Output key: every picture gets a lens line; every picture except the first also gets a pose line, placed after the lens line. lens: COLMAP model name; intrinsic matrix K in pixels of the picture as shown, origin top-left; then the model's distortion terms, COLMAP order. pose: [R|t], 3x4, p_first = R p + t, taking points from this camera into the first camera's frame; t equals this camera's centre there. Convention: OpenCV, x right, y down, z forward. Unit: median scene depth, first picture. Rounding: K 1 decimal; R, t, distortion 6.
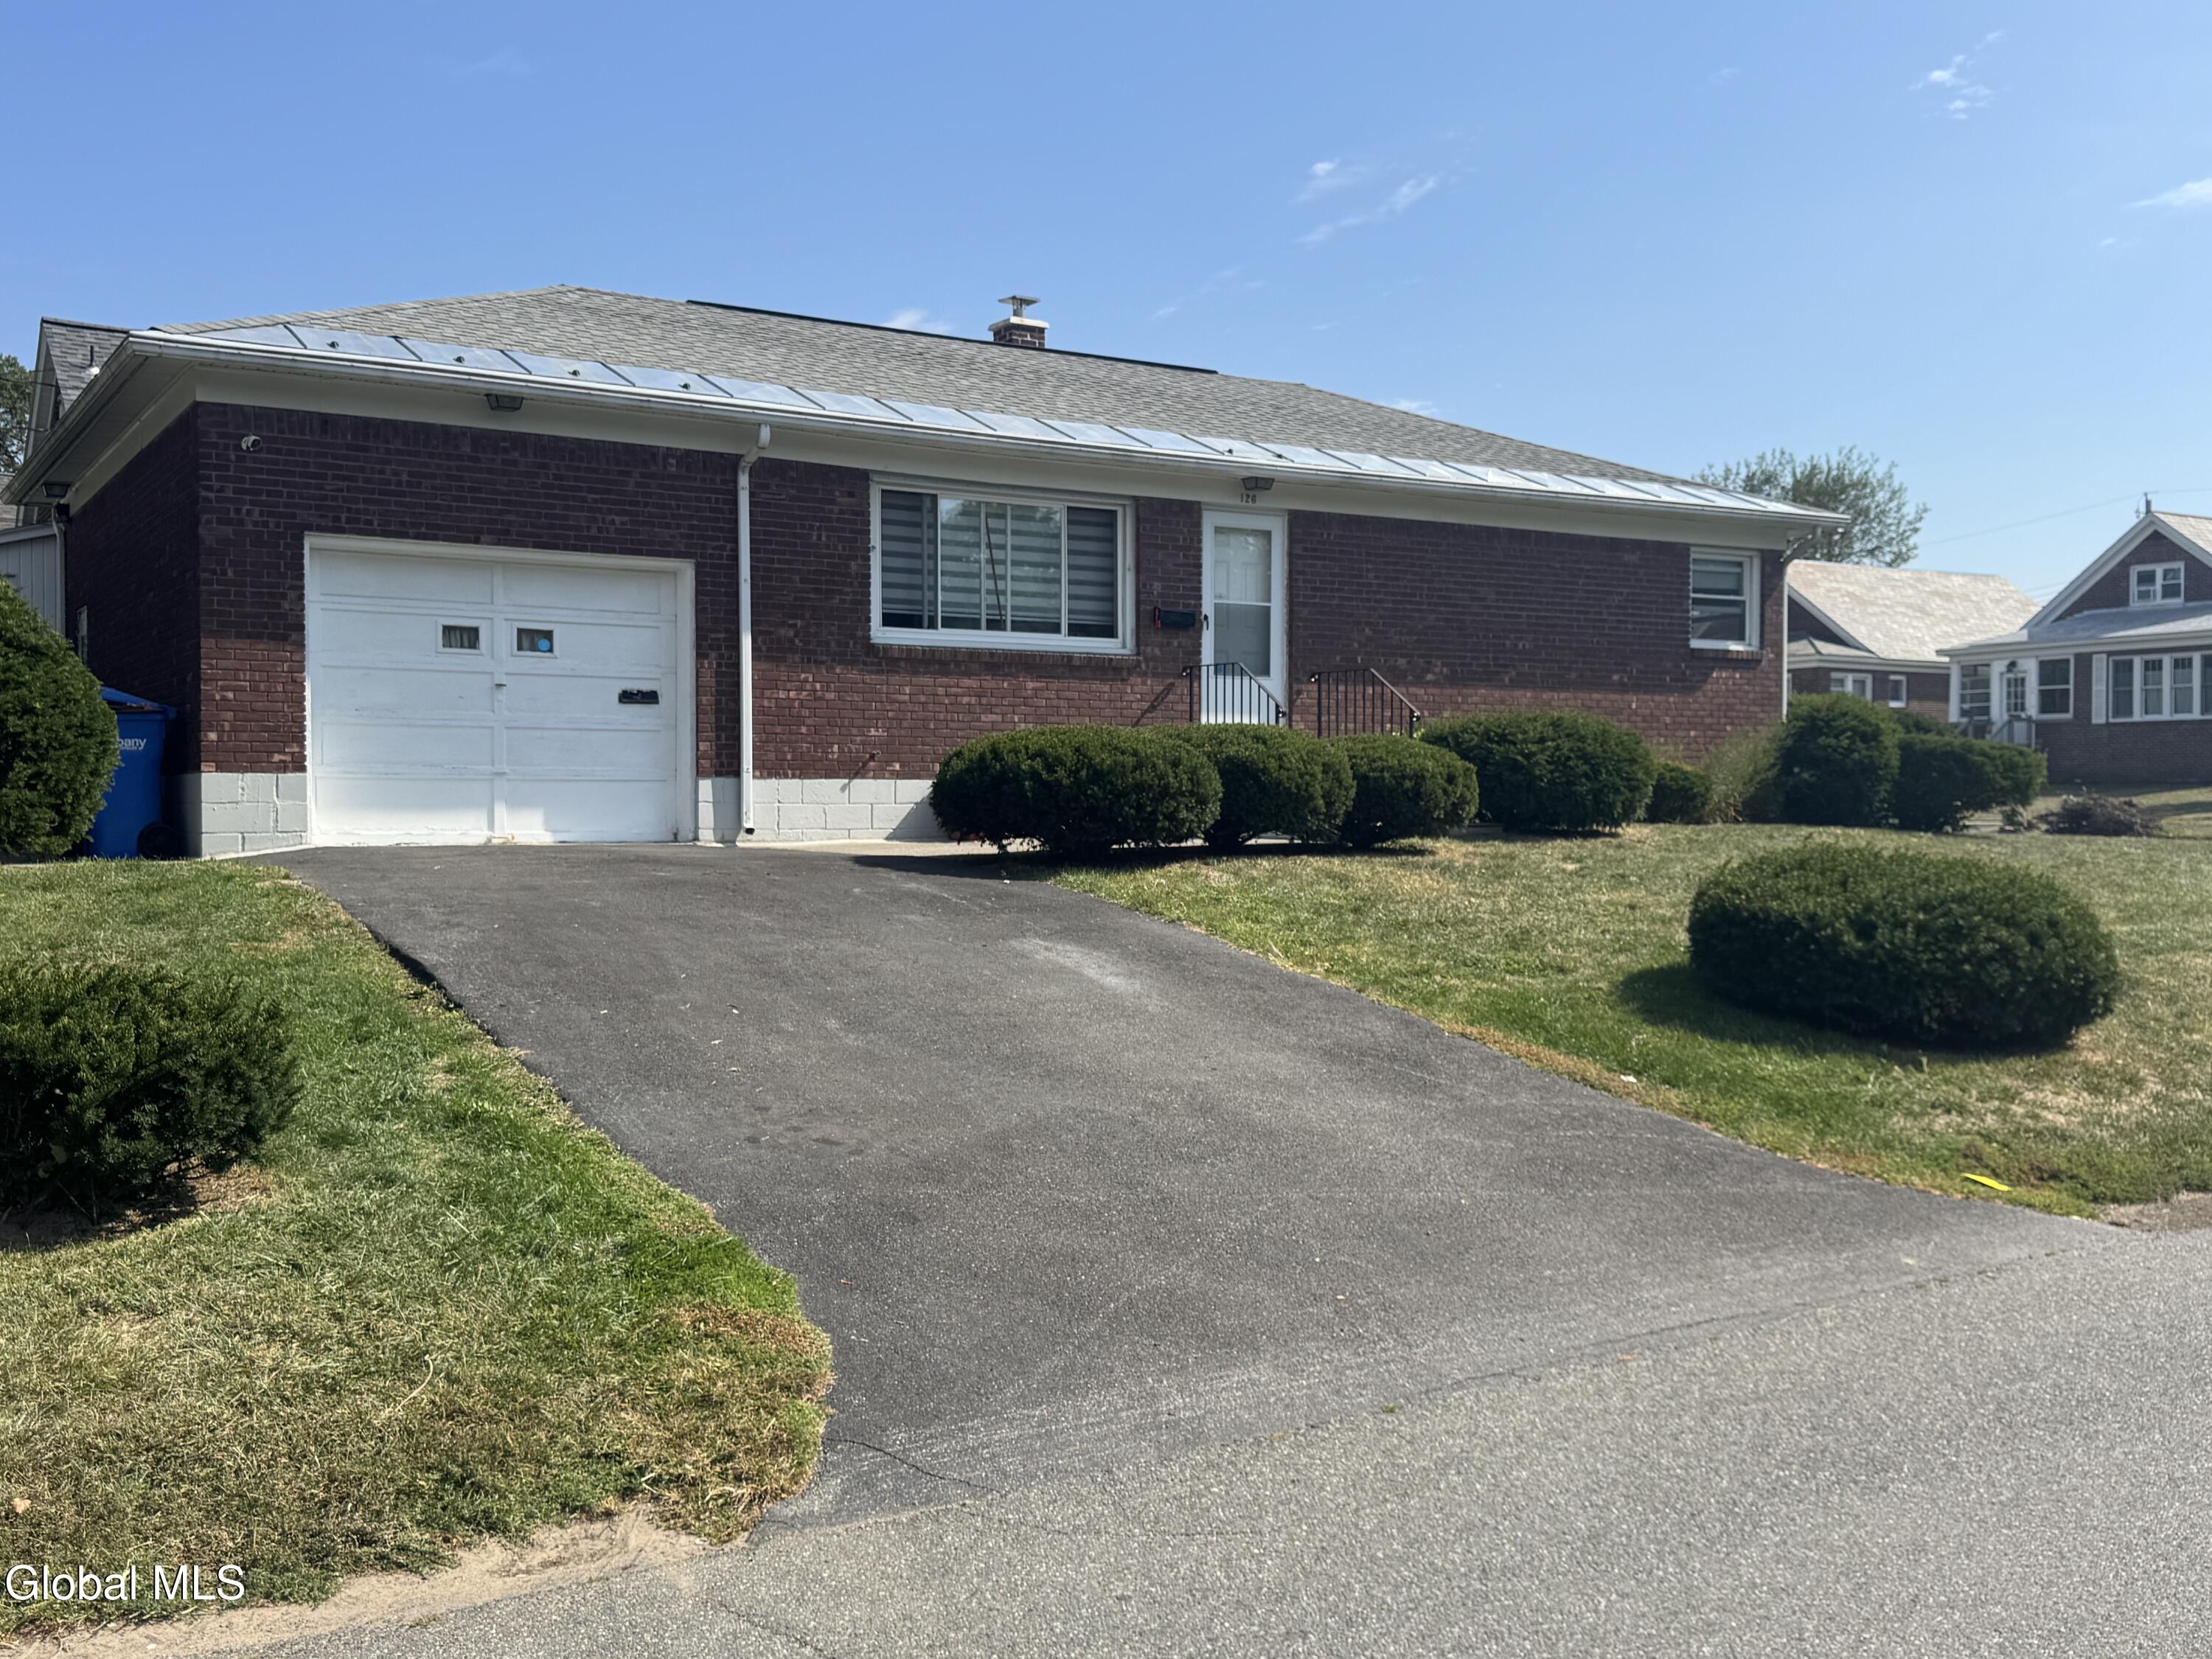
lens RADIAL K [[2112.5, 0, 1111.0], [0, 2112.5, 838.4], [0, 0, 1]] dist [0.061080, 0.000000]
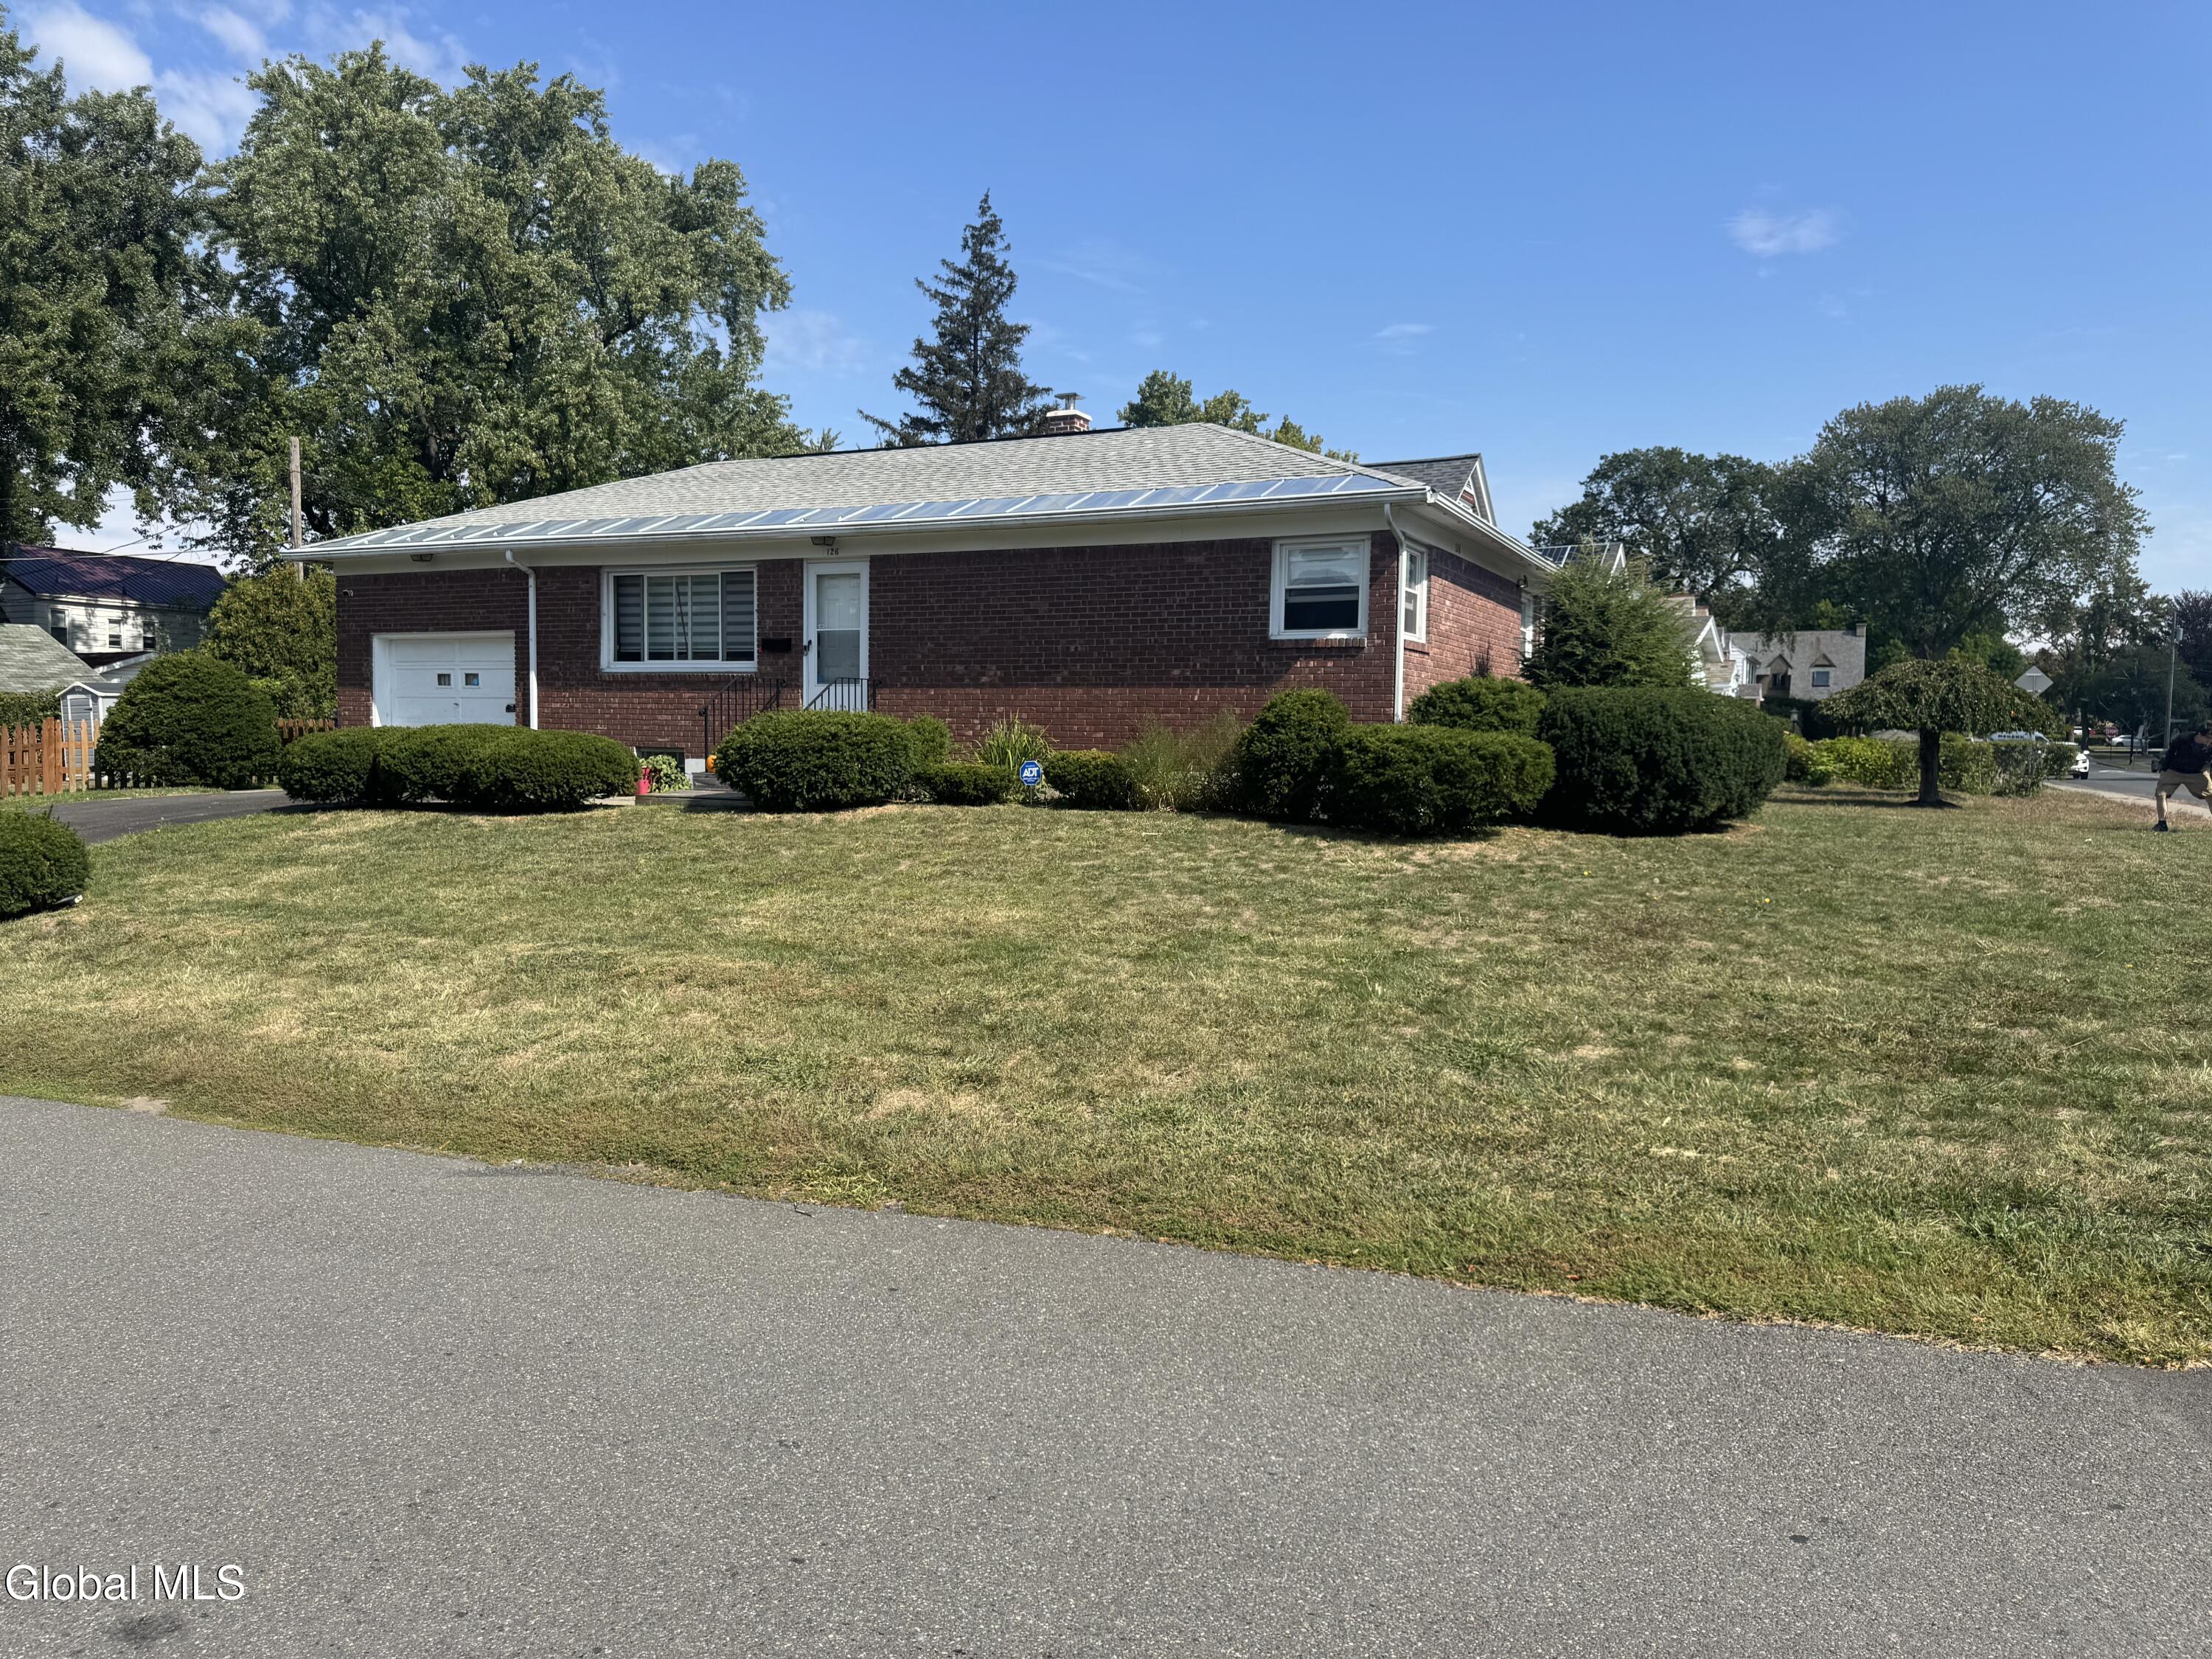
lens RADIAL K [[1552.3, 0, 1109.8], [0, 1552.3, 818.3], [0, 0, 1]] dist [0.064214, -0.073264]
pose [[0.525599, 0.050900, -0.849208, 1.067231], [-0.030229, 0.998696, 0.041150, -0.039631], [0.850195, 0.004042, 0.526452, 0.663939]]
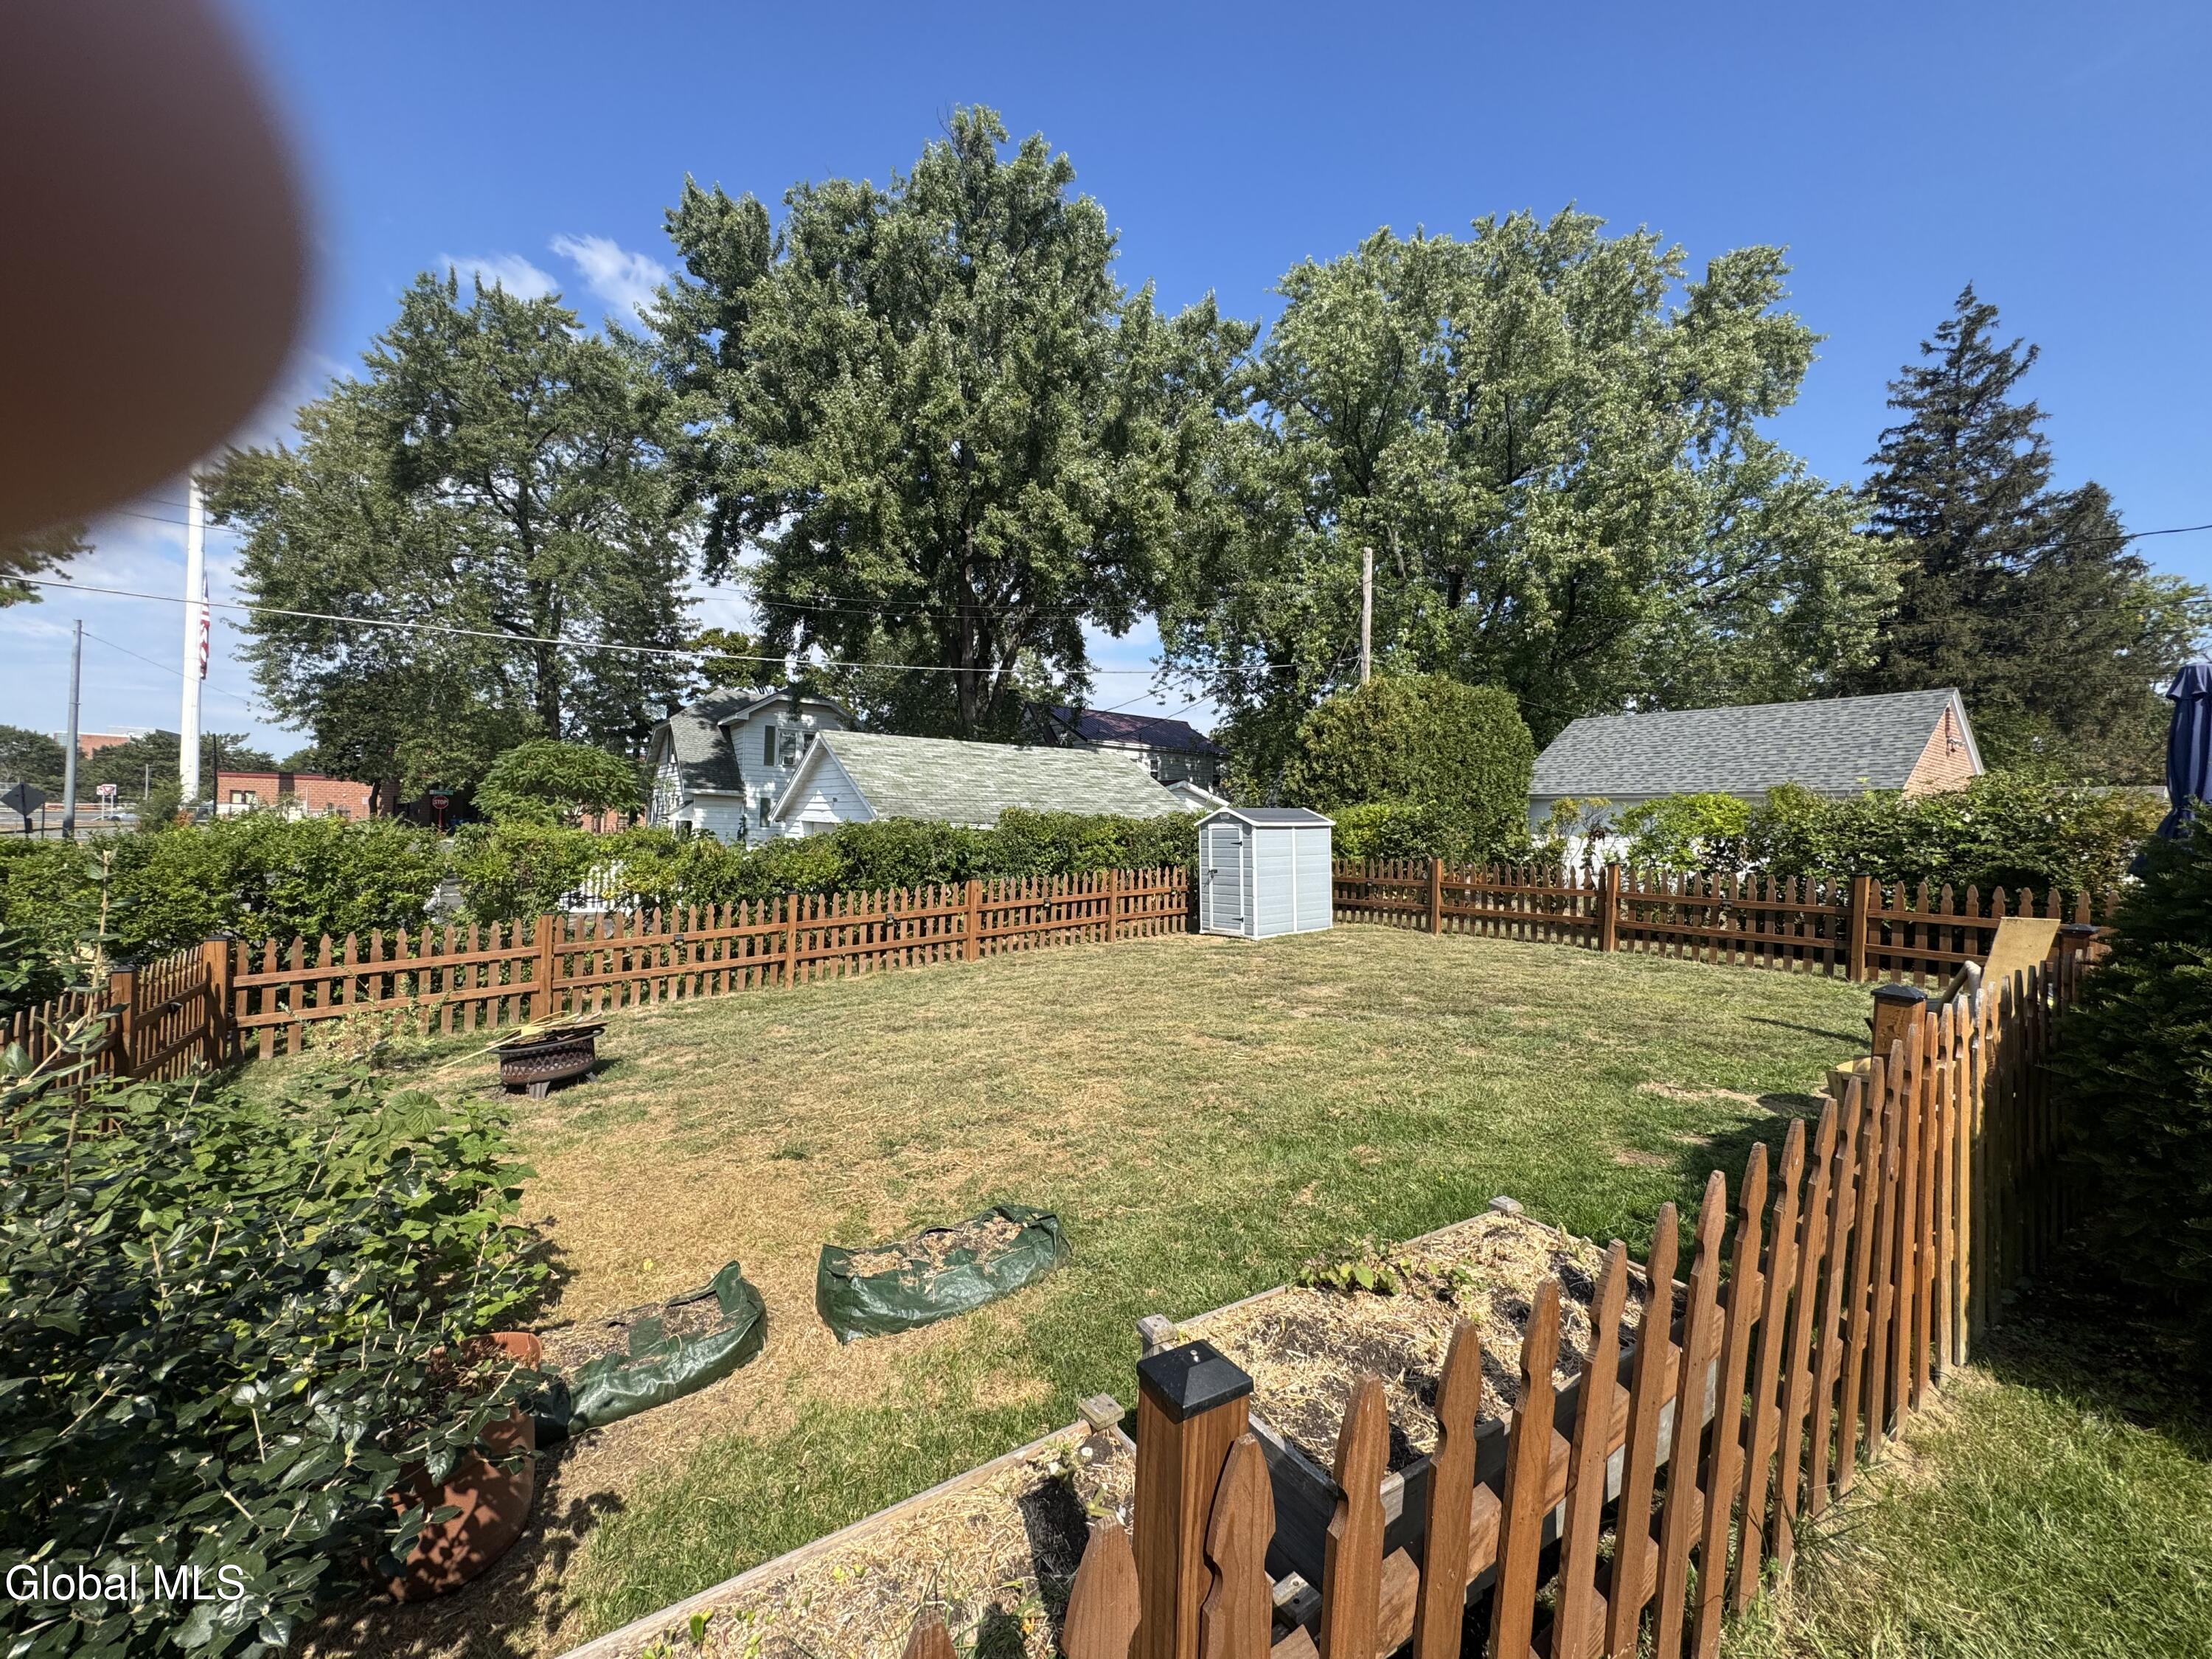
lens RADIAL K [[879.7, 0, 1089.6], [0, 879.7, 811.0], [0, 0, 1]] dist [0.000411, -0.000252]
pose [[0.022847, -0.017572, -0.999585, -0.269538], [-0.054992, 0.998310, -0.018806, -0.060122], [0.998225, 0.055399, 0.021842, 0.482403]]
